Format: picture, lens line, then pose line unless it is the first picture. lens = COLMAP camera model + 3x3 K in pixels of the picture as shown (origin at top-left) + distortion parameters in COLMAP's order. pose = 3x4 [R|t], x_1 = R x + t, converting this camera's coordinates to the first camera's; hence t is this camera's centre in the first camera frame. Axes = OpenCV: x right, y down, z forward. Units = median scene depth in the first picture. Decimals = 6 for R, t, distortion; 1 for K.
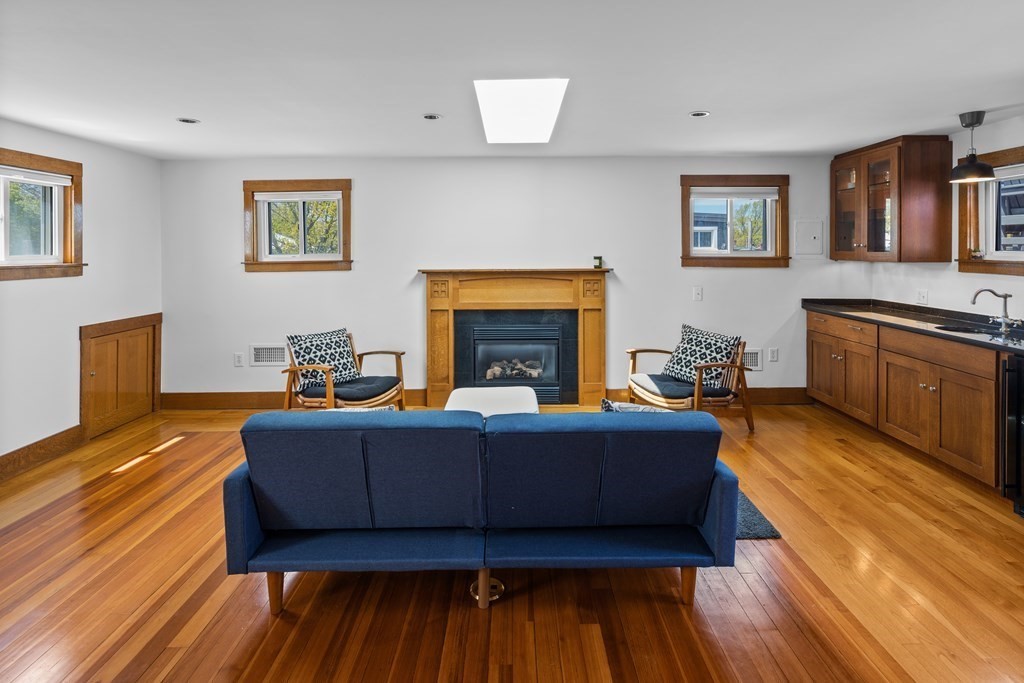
lens RADIAL K [[501.7, 0, 517.2], [0, 501.7, 310.1], [0, 0, 1]] dist [0.000332, -0.000520]
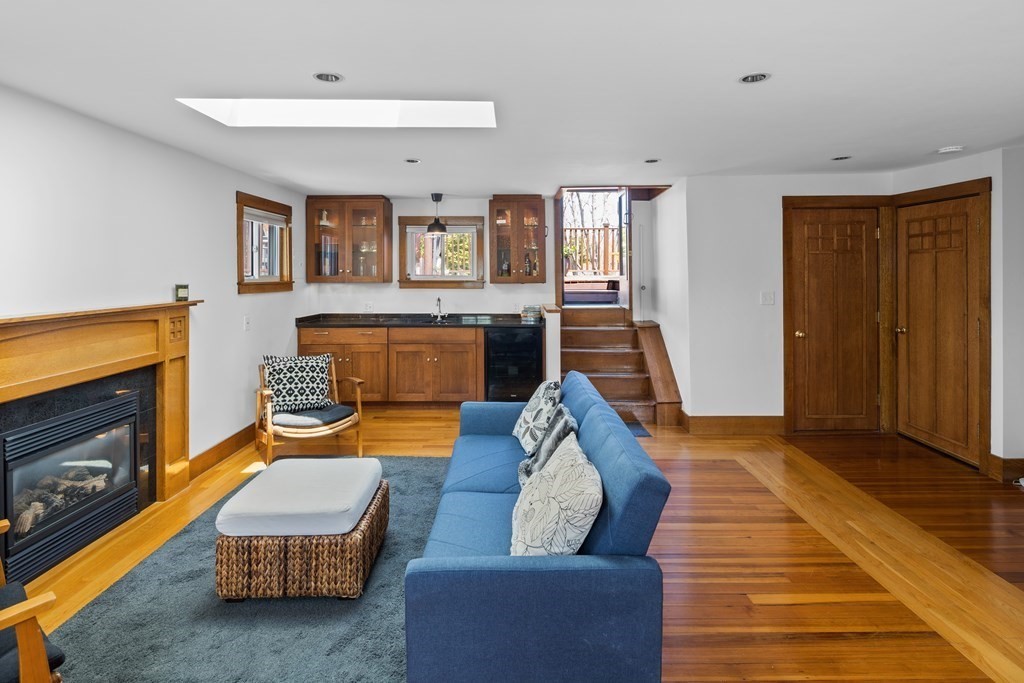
lens RADIAL K [[509.4, 0, 512.0], [0, 509.4, 341.5], [0, 0, 1]] dist [0.000166, -0.000166]
pose [[0.010849, -0.134686, 0.990829, -0.593392], [0.123567, 0.983473, 0.132333, -0.066006], [-0.992277, 0.120998, 0.027312, 0.521206]]
